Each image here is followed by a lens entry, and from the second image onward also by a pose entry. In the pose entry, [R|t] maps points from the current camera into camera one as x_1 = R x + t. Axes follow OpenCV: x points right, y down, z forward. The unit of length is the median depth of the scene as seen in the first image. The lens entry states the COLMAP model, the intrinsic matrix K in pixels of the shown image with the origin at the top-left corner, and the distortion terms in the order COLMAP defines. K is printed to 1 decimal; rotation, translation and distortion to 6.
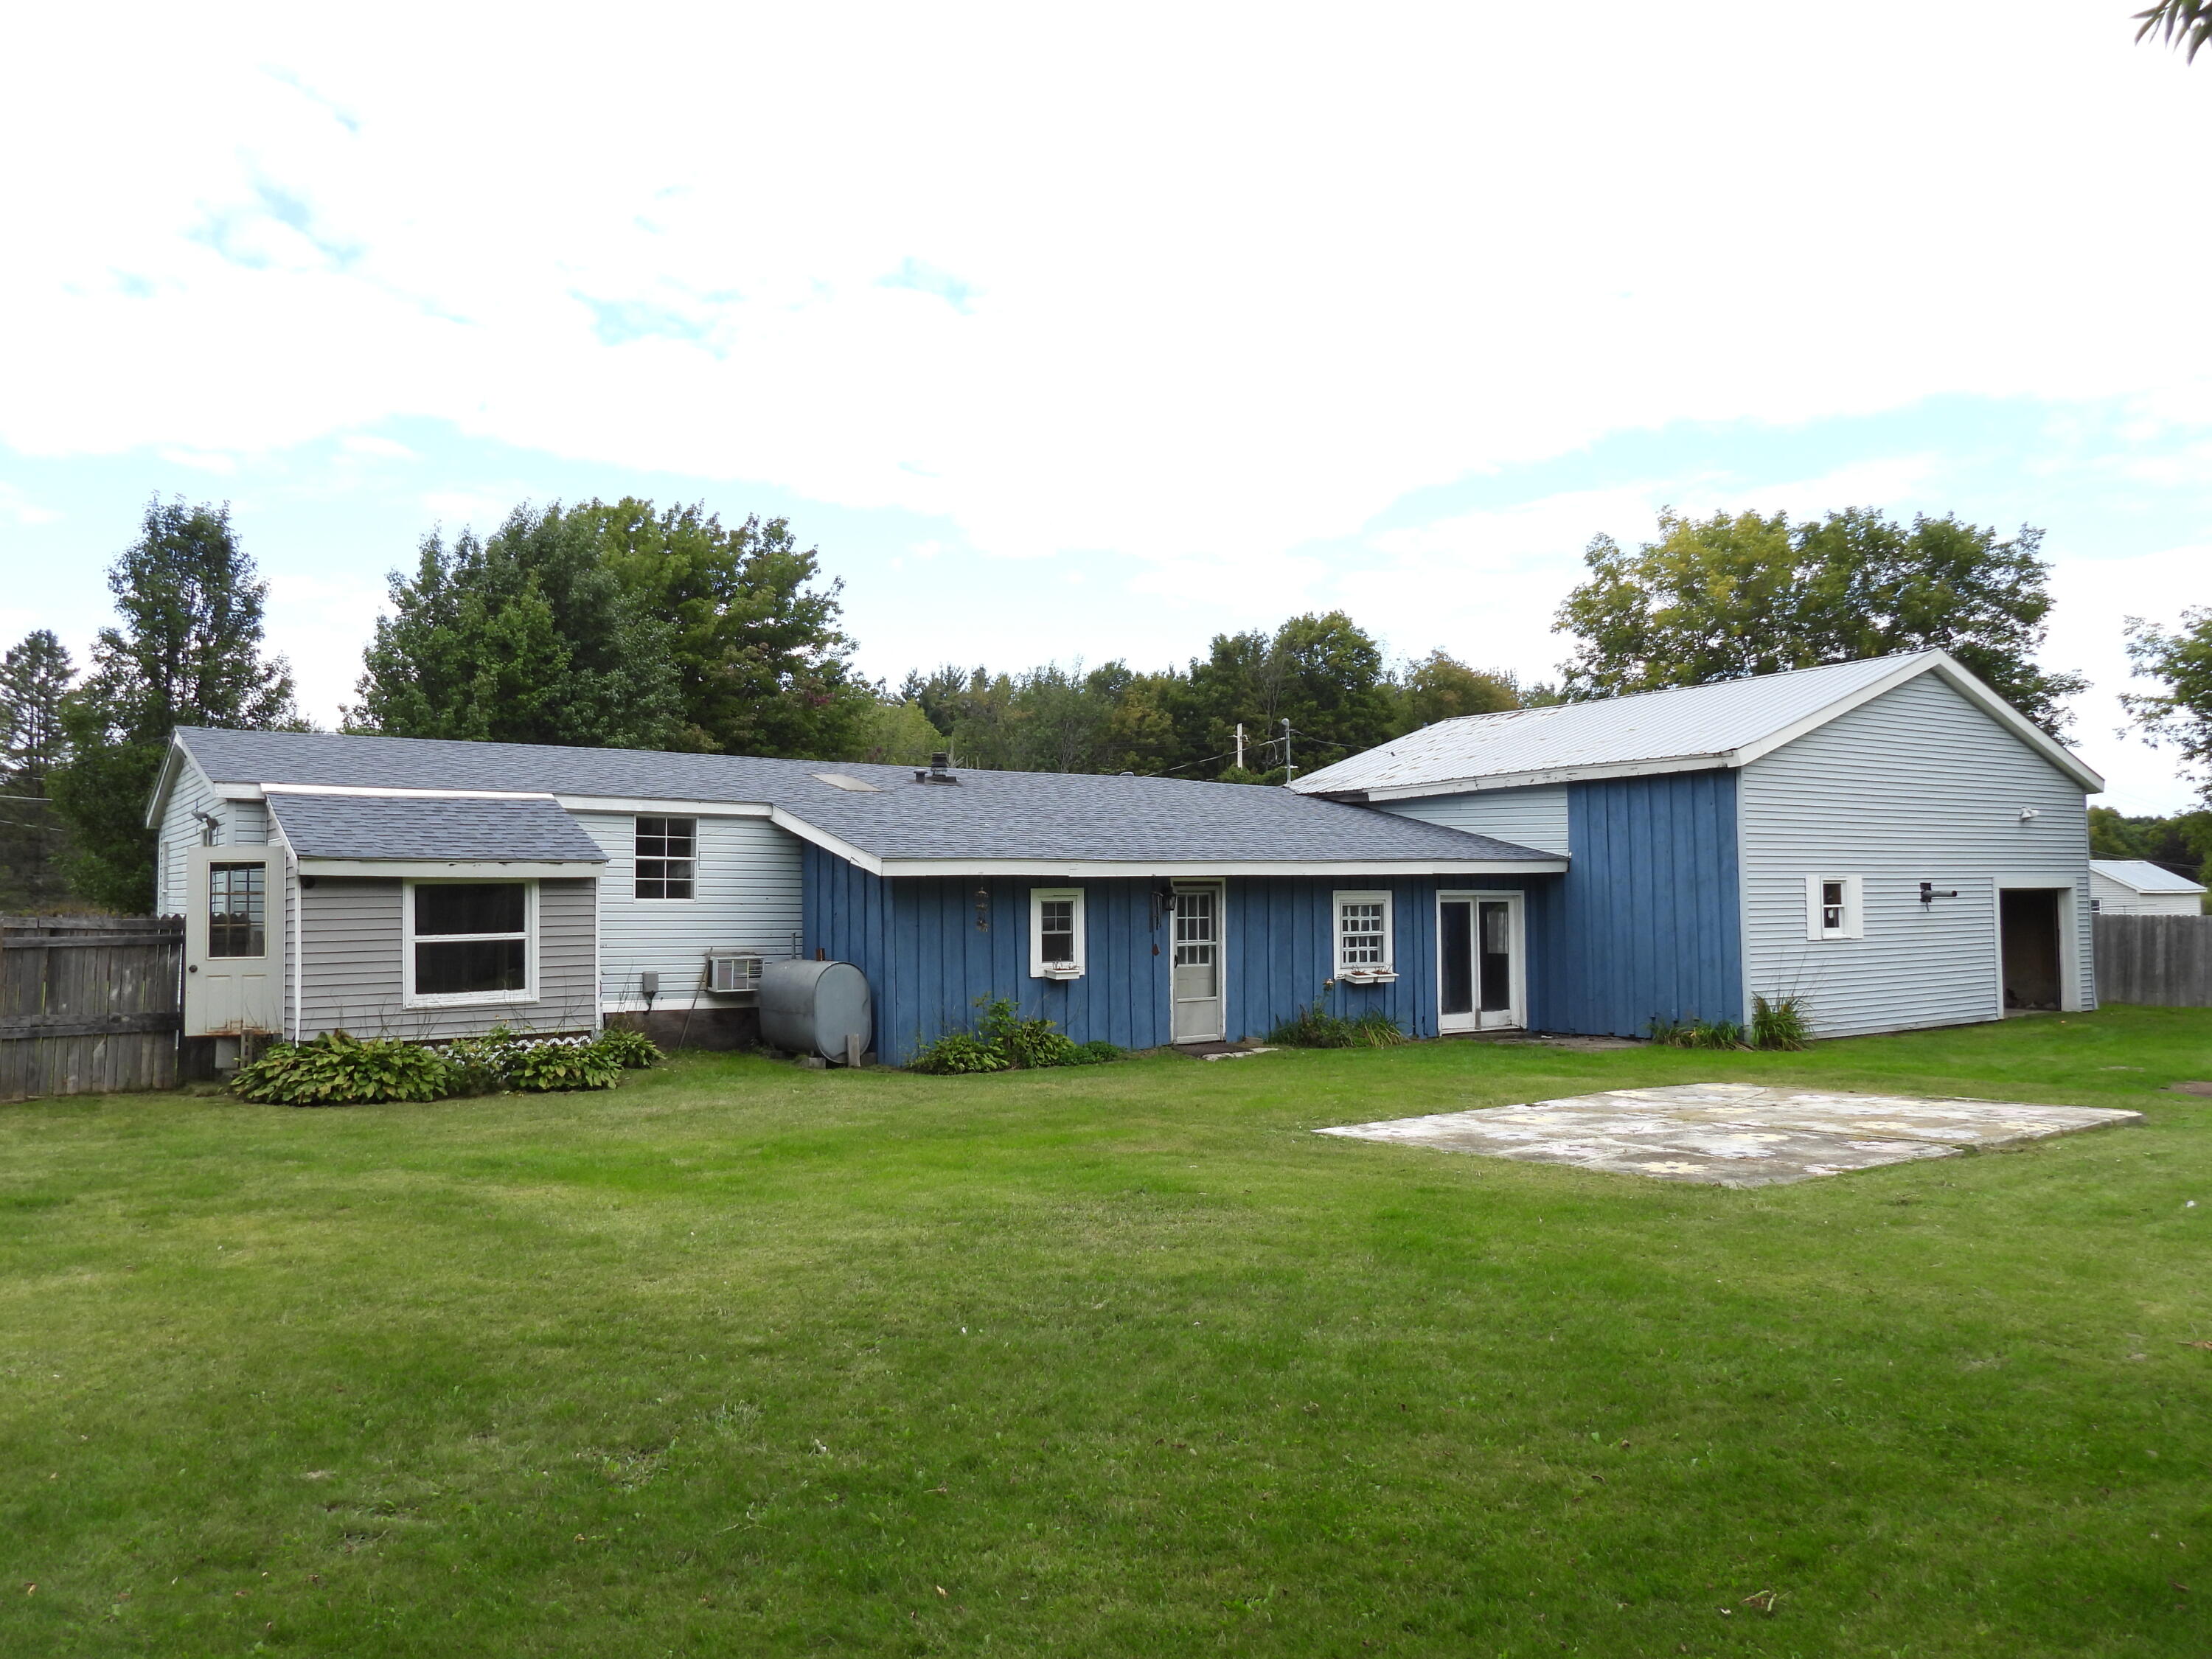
lens RADIAL K [[1538.2, 0, 1106.0], [0, 1538.2, 829.5], [0, 0, 1]] dist [-0.003677, 0.001915]
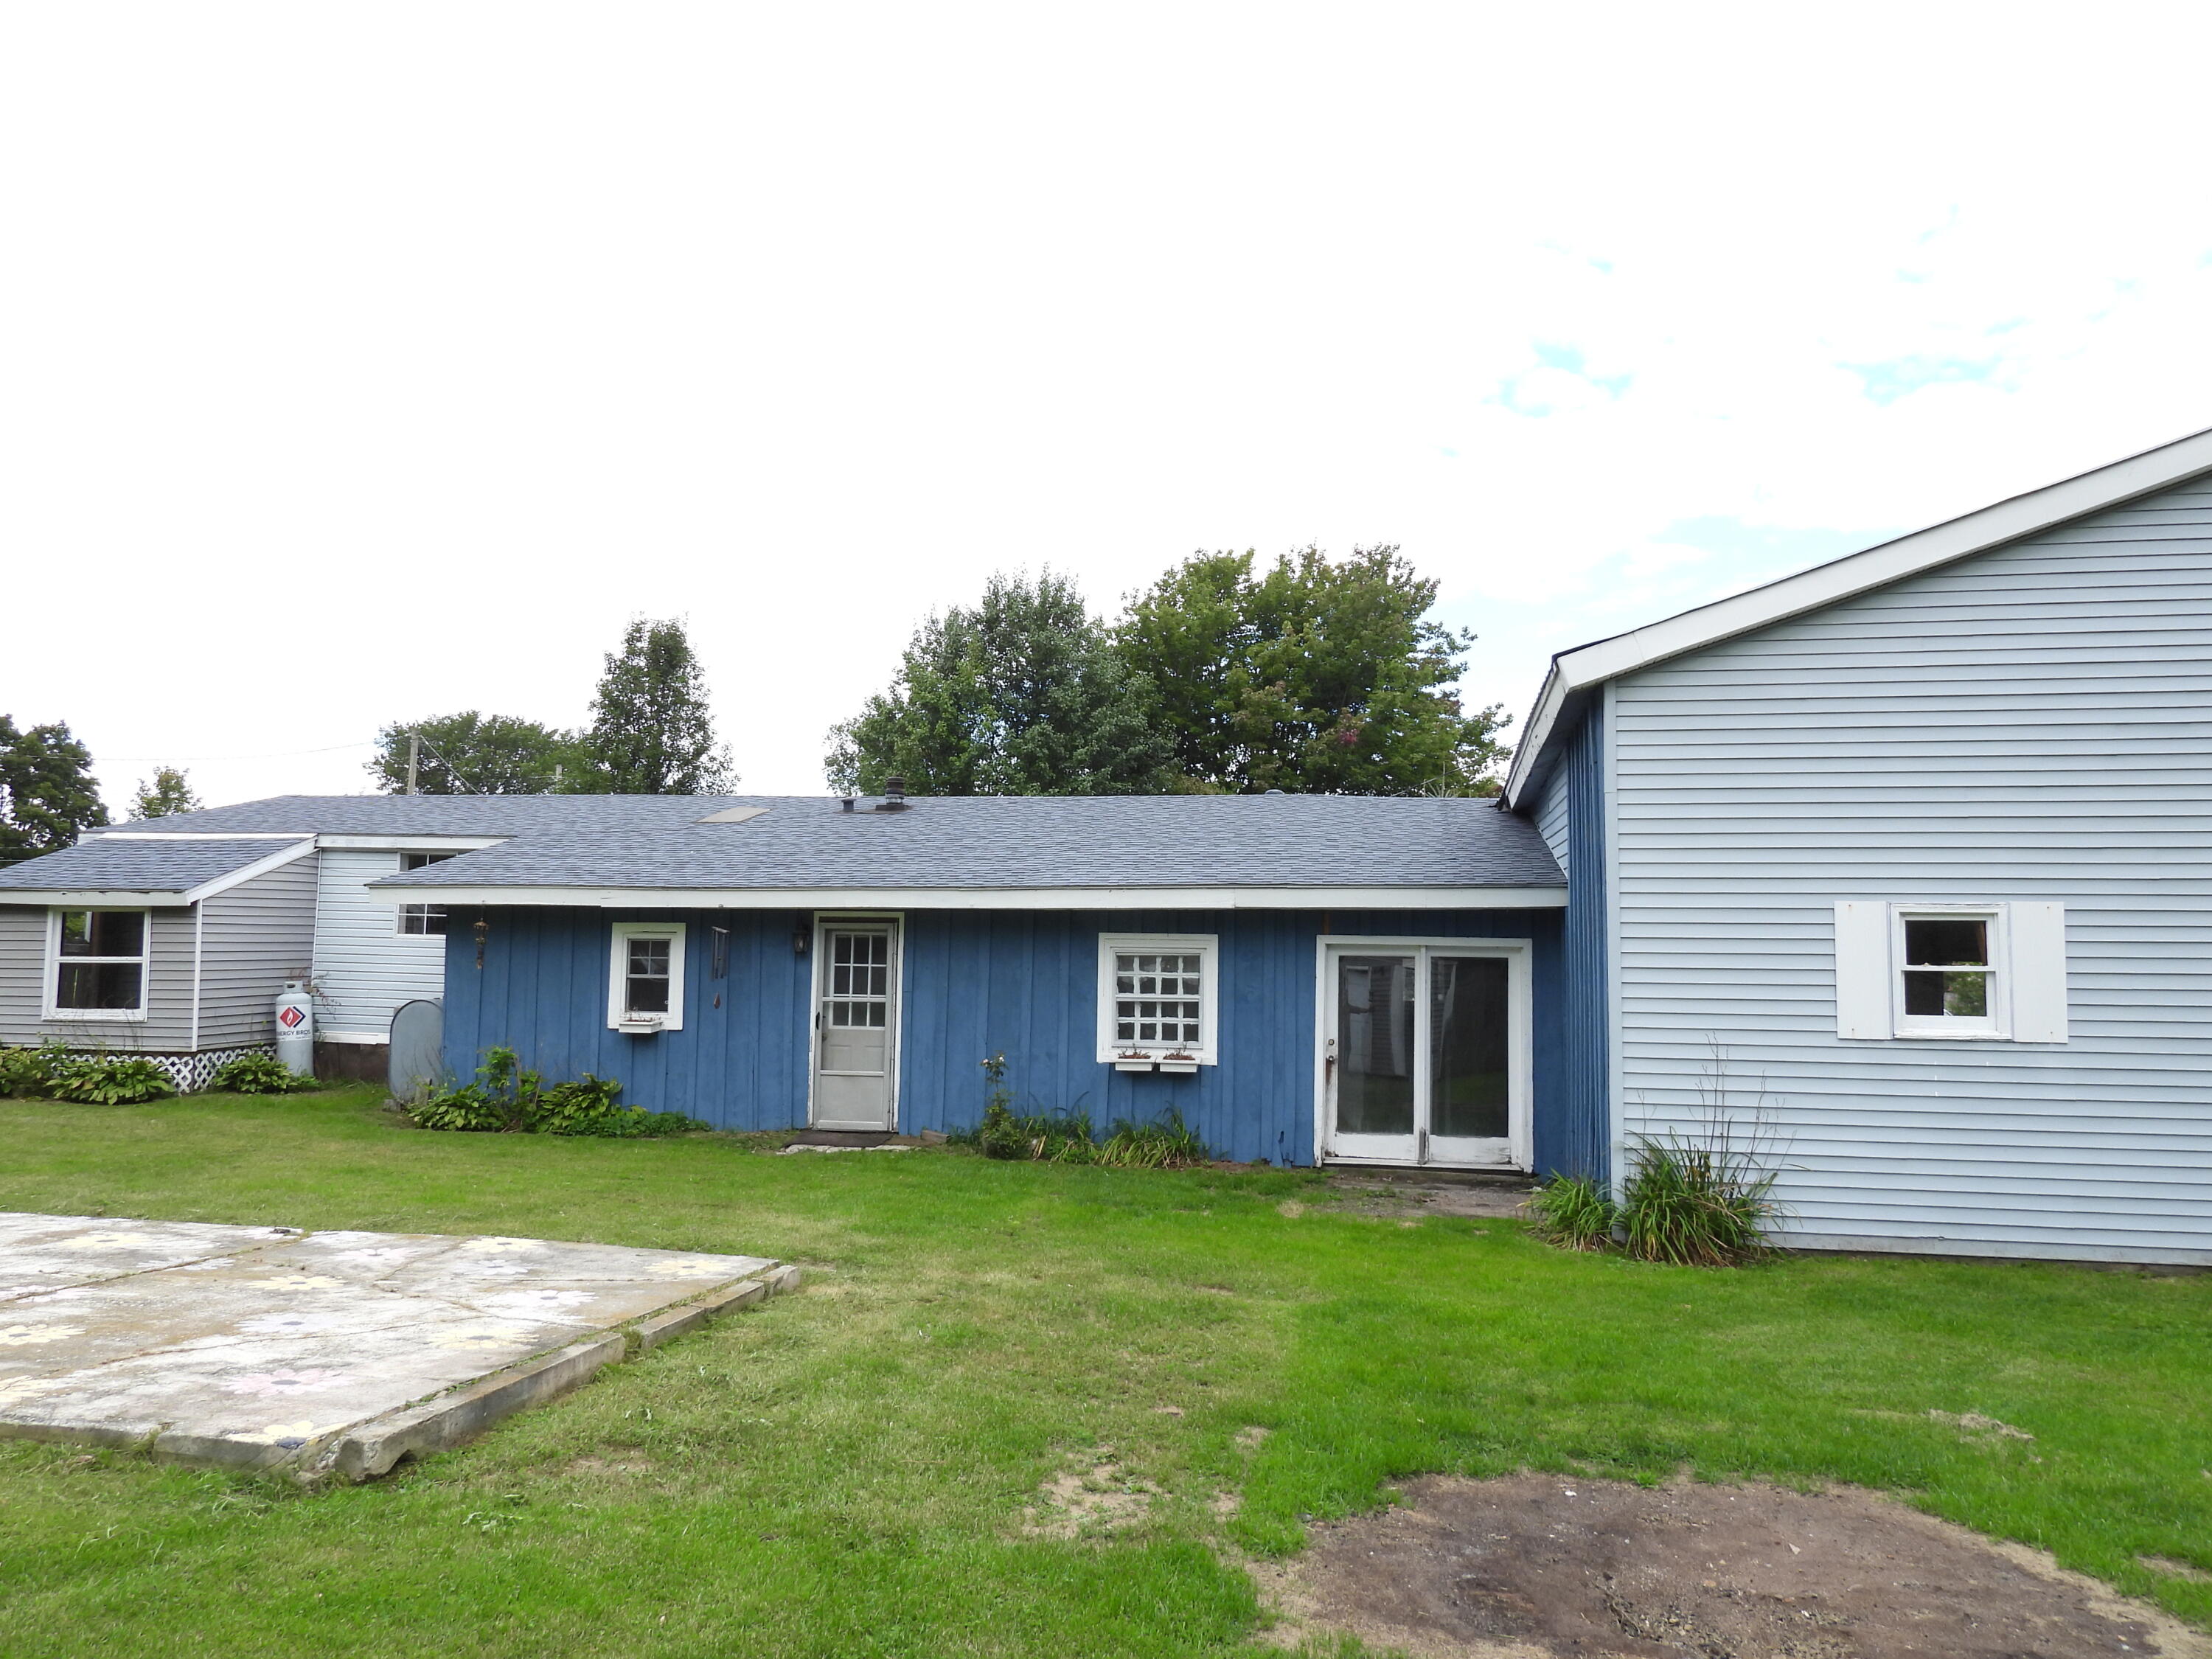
lens RADIAL K [[1538.2, 0, 1106.0], [0, 1538.2, 829.5], [0, 0, 1]] dist [-0.003677, 0.001915]
pose [[0.716220, -0.047055, -0.696286, 0.670422], [0.008791, 0.998253, -0.058420, 0.035780], [0.697819, 0.035720, 0.715383, 0.535070]]
